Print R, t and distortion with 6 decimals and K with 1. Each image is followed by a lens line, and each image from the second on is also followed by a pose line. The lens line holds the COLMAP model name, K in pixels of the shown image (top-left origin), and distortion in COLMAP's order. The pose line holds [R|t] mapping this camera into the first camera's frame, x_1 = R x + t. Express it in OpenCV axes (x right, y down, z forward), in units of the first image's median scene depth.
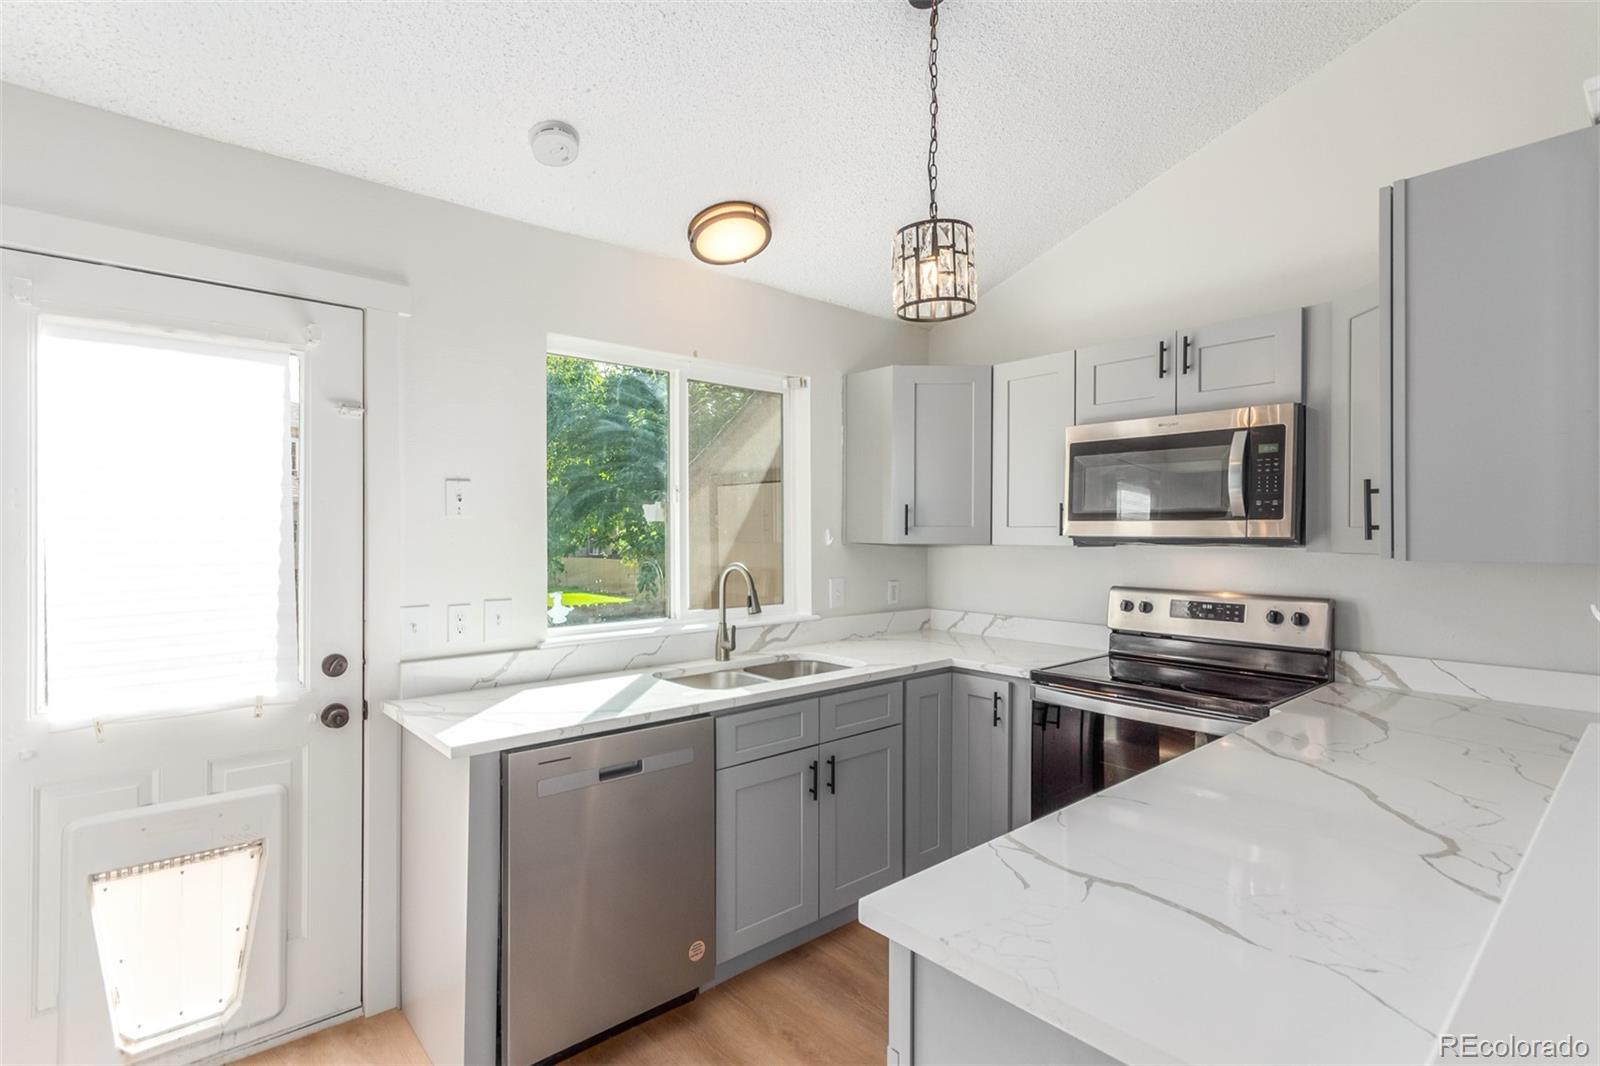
lens RADIAL K [[775.7, 0, 802.4], [0, 775.7, 538.9], [0, 0, 1]] dist [-0.001747, 0.011020]
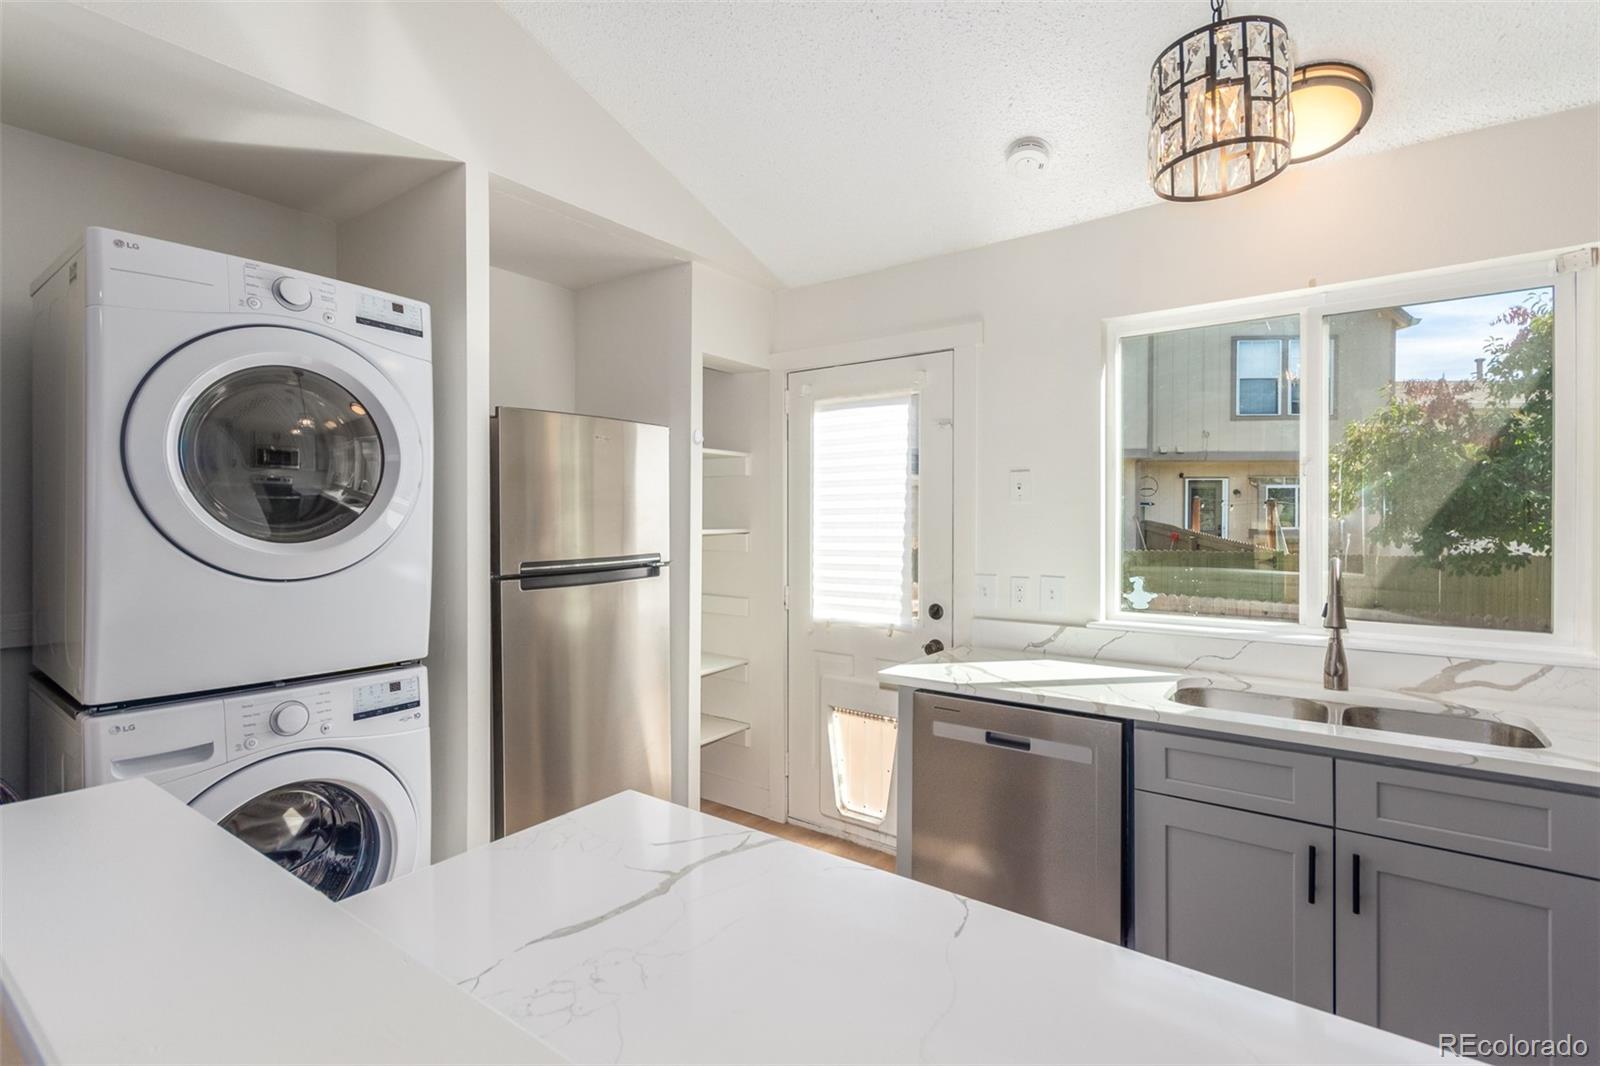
lens RADIAL K [[745.8, 0, 795.5], [0, 745.8, 520.1], [0, 0, 1]] dist [0.000864, 0.000143]
pose [[0.212589, 0.002713, -0.977138, 0.538530], [-0.007441, 0.999972, 0.001157, -0.000599], [0.977113, 0.007025, 0.212603, 0.391193]]
